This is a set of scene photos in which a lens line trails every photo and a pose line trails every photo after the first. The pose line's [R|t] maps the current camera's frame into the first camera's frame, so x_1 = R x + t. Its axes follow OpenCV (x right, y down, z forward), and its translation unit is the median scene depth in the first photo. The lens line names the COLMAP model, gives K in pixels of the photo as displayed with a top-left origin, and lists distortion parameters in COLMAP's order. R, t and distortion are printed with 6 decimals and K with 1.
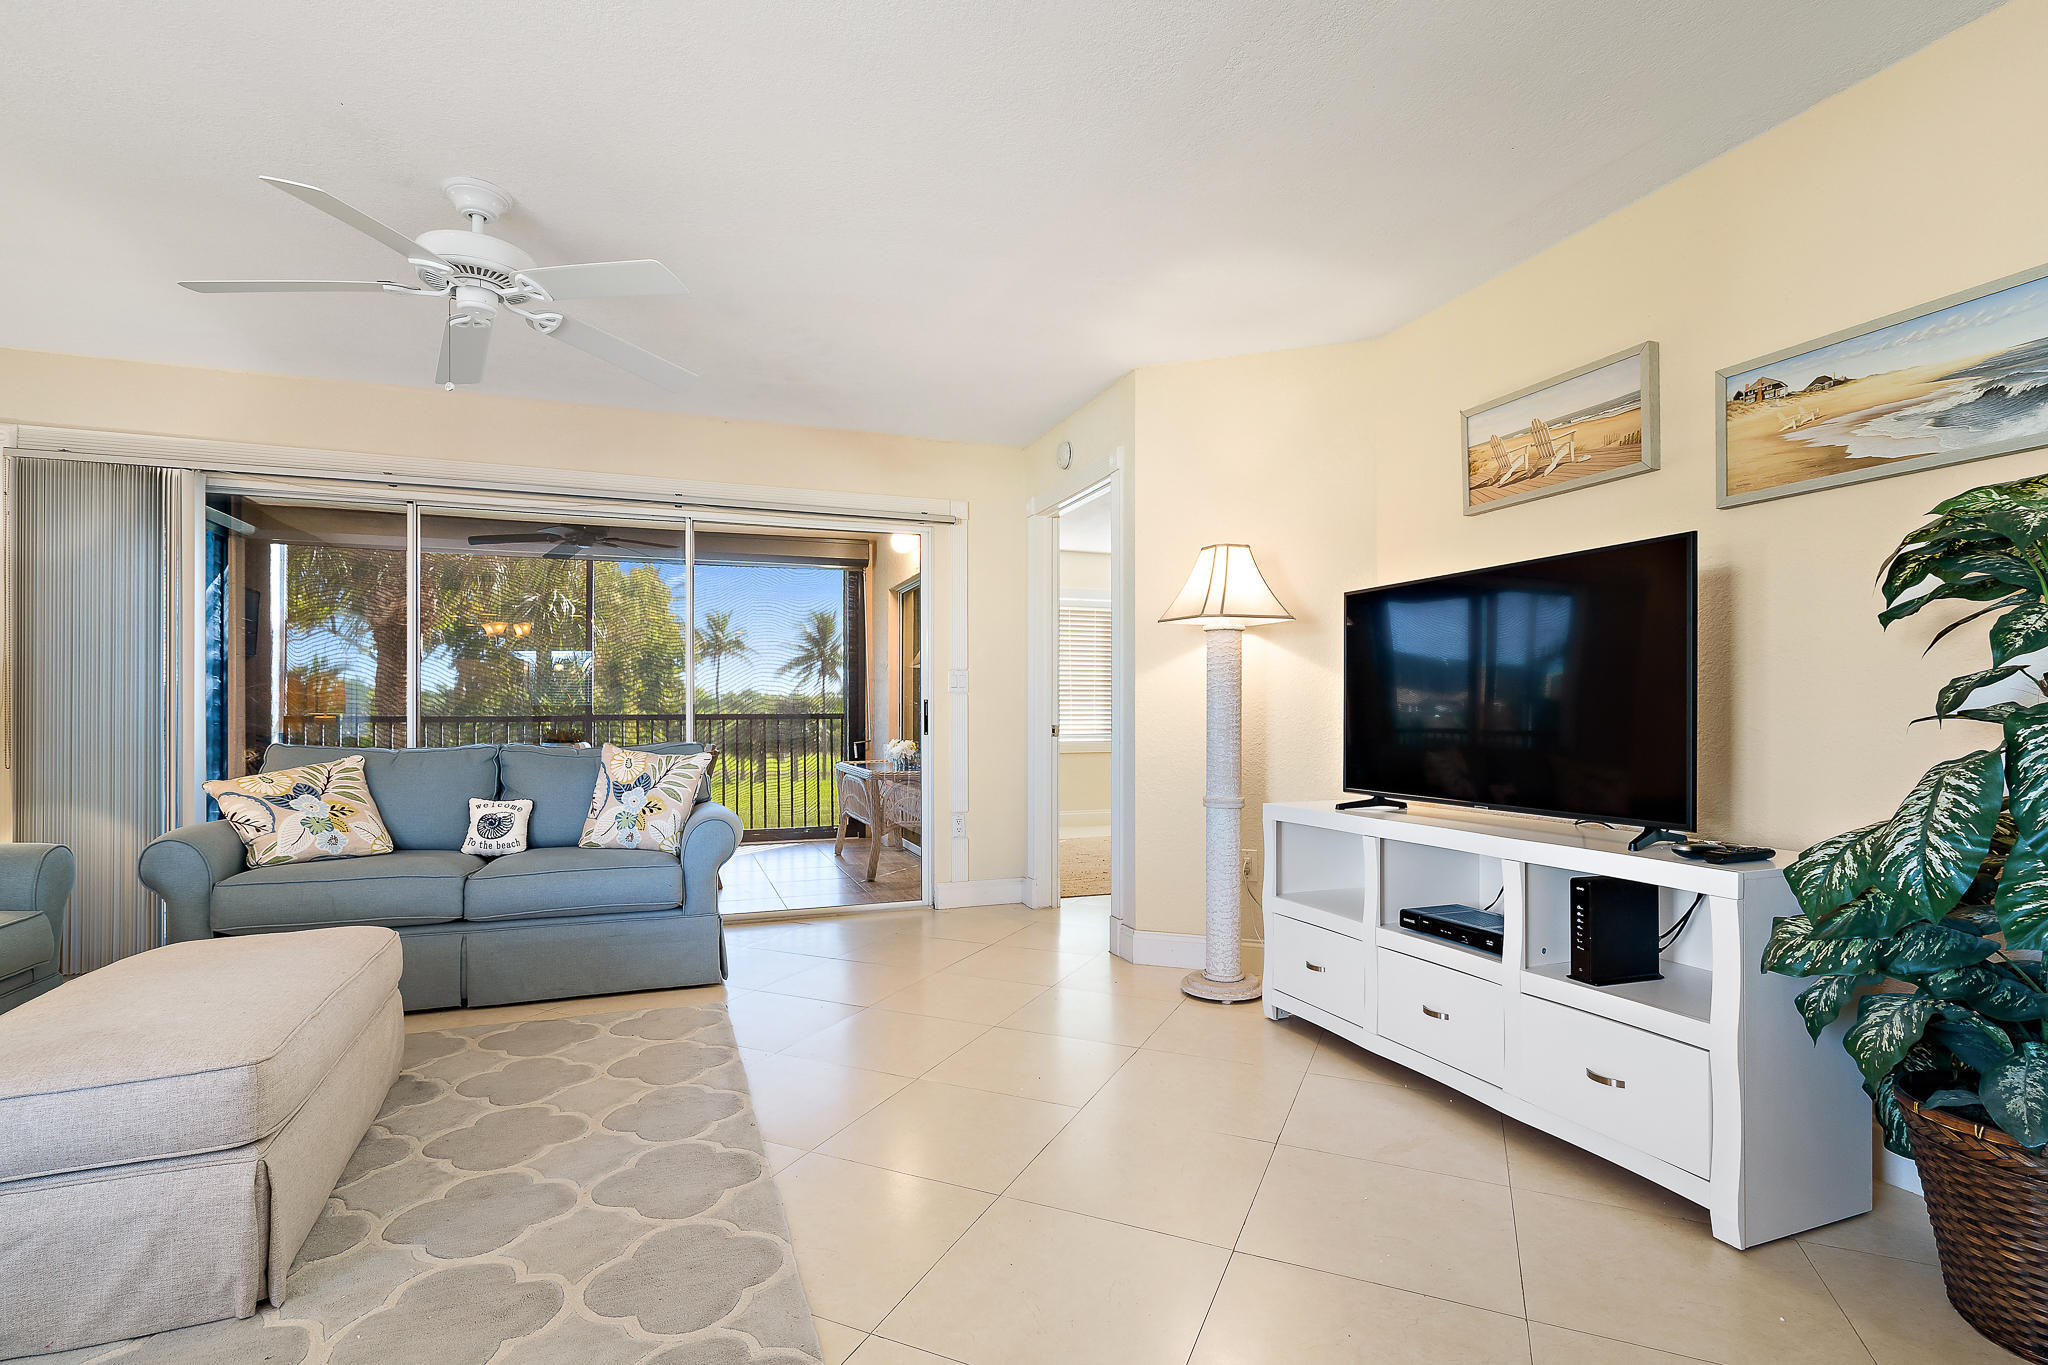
lens RADIAL K [[940.2, 0, 991.7], [0, 940.2, 700.8], [0, 0, 1]] dist [-0.005470, 0.002214]
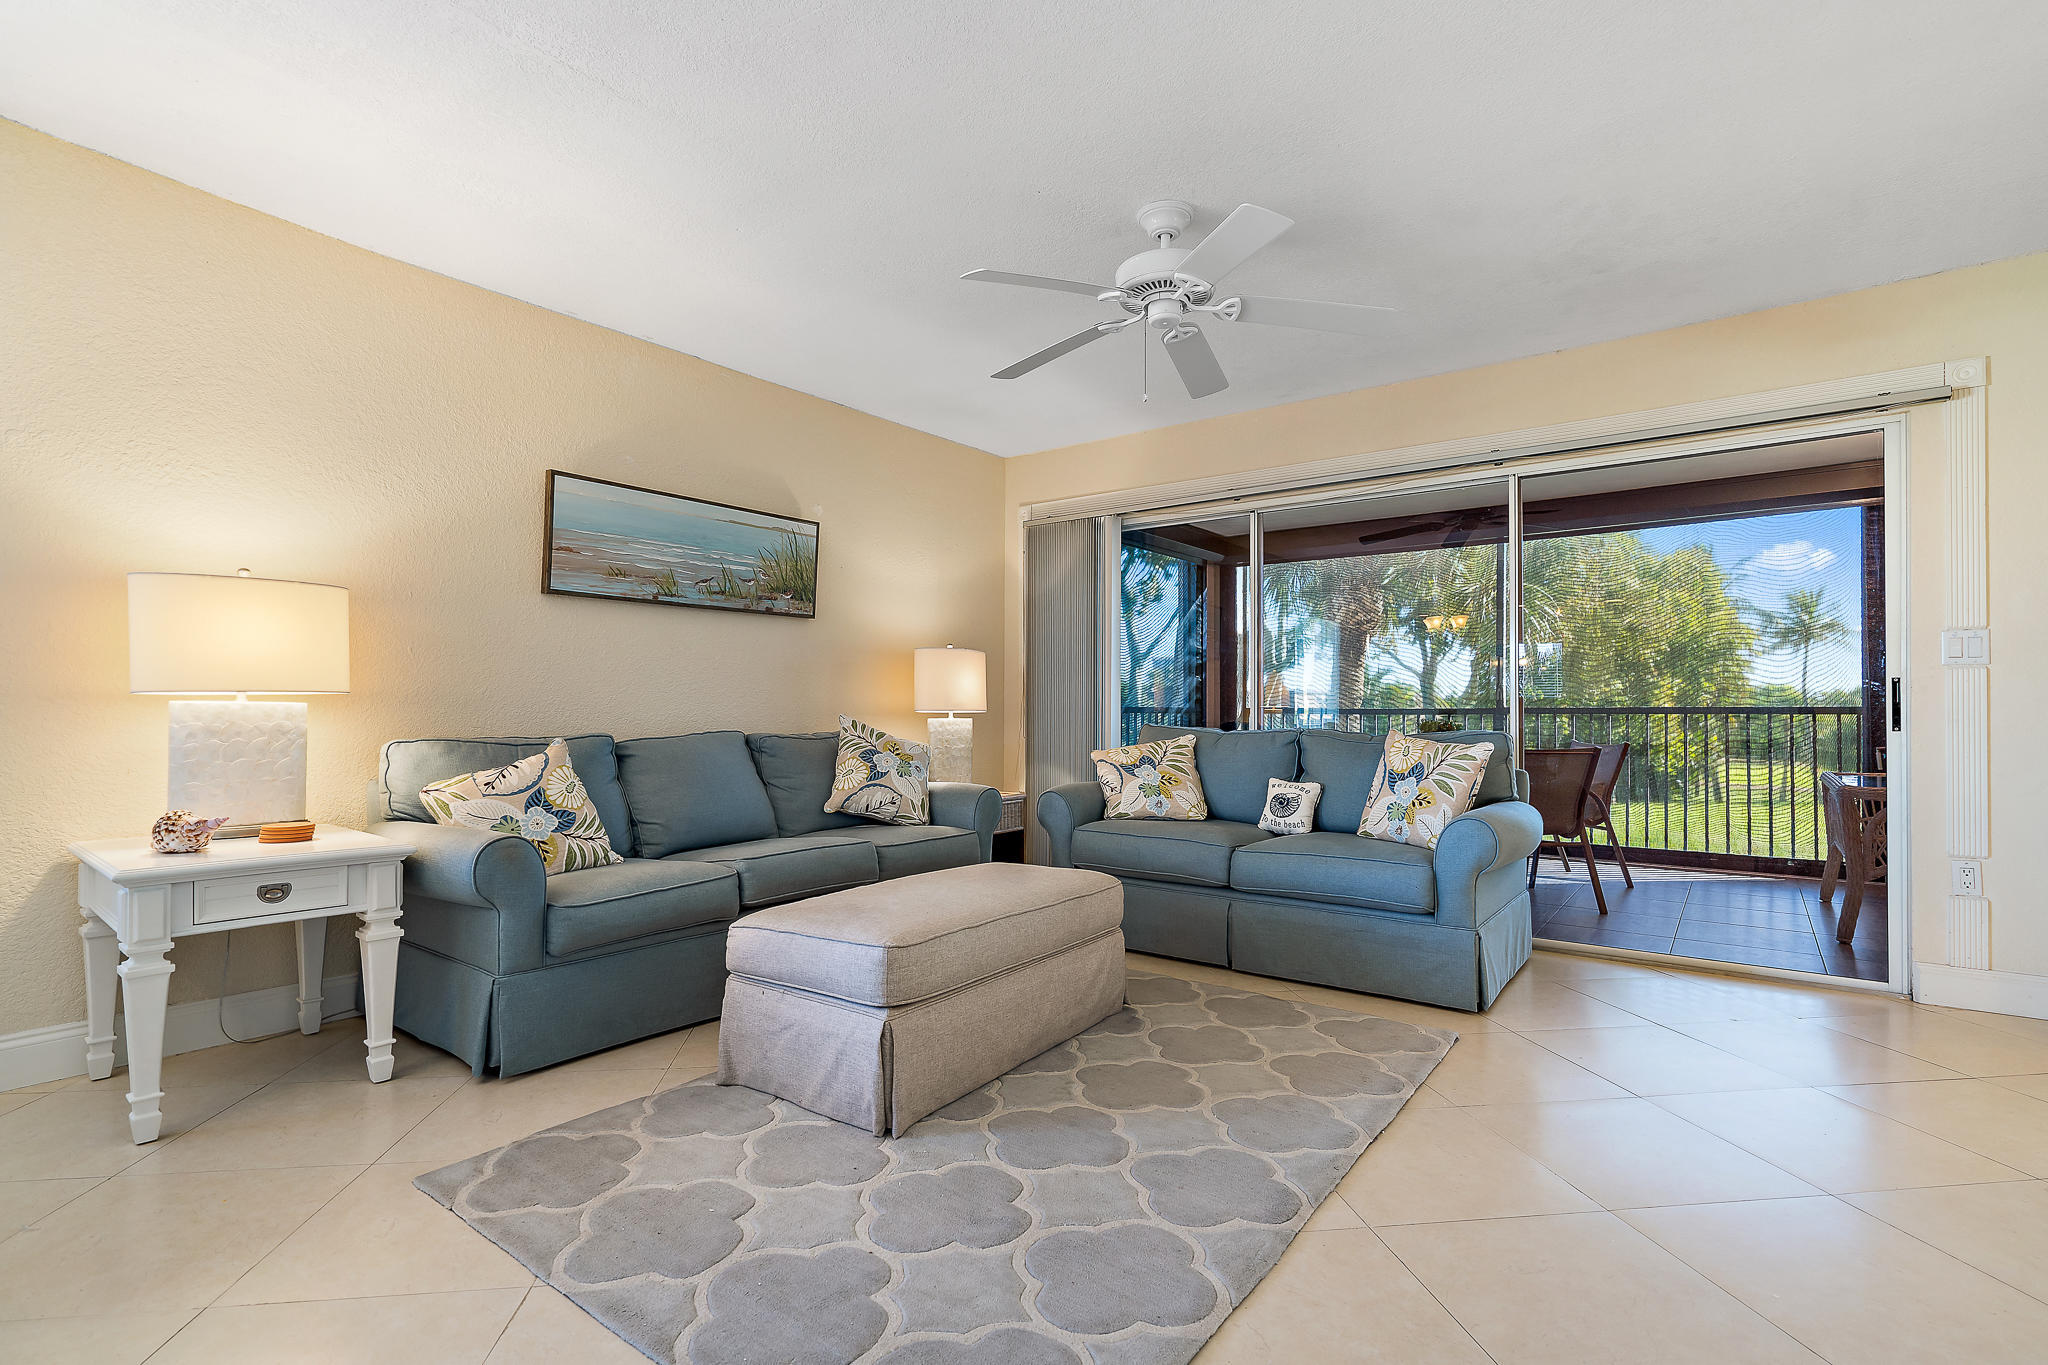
lens RADIAL K [[940.2, 0, 1050.6], [0, 940.2, 698.4], [0, 0, 1]] dist [-0.005470, 0.002214]
pose [[0.557028, -0.008802, -0.830447, 0.225127], [0.004824, 0.999961, -0.007363, 0.023365], [0.830479, 0.000096, 0.557049, 0.228157]]
